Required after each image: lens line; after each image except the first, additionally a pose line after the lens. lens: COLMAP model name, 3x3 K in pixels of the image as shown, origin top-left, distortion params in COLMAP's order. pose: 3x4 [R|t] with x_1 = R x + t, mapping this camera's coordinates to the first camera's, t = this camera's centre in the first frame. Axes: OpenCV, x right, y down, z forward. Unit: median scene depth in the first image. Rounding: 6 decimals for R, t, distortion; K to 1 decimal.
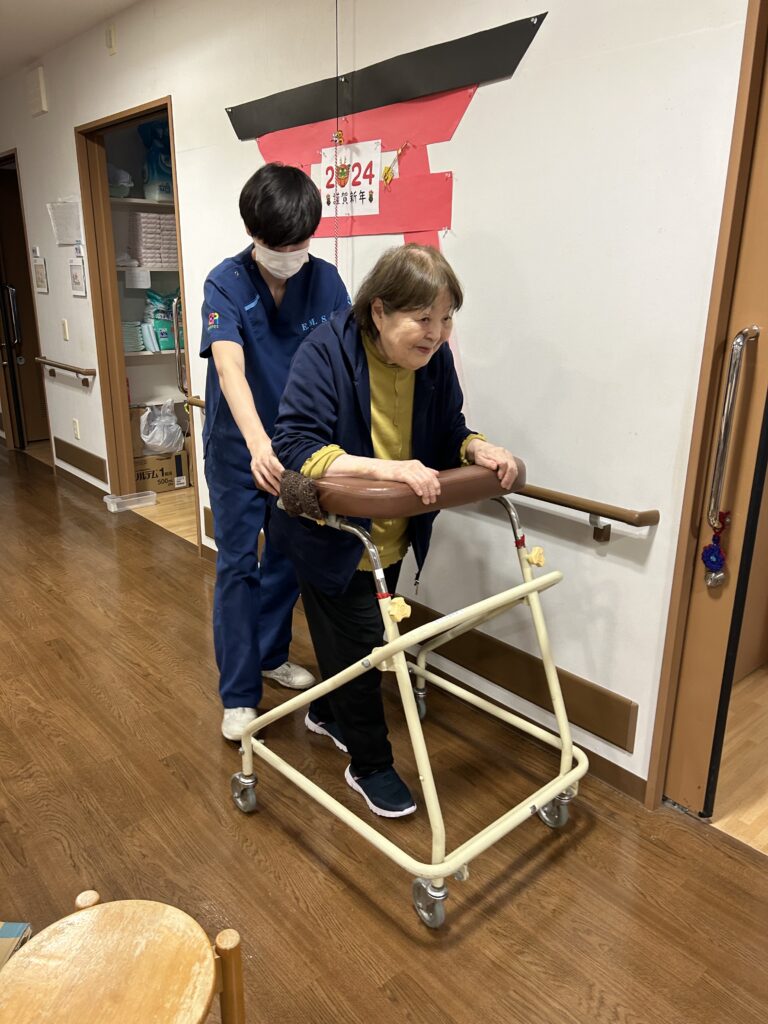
lens RADIAL K [[752.4, 0, 384.0], [0, 752.4, 512.0], [0, 0, 1]] dist [0.005356, 0.003647]
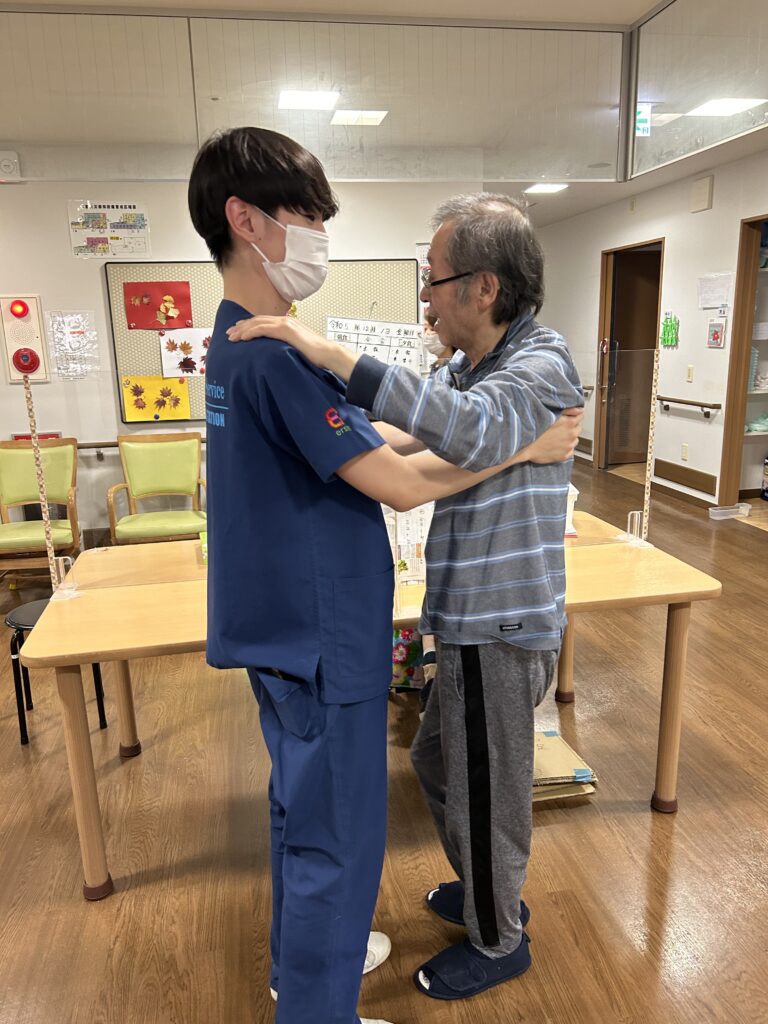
lens RADIAL K [[781.0, 0, 384.0], [0, 781.0, 512.0], [0, 0, 1]] dist [-0.001484, 0.003904]
pose [[0.854939, 0.077018, -0.512979, -0.175105], [-0.109740, 0.993387, -0.033748, 0.089576], [0.506988, 0.085146, 0.857737, -0.364692]]
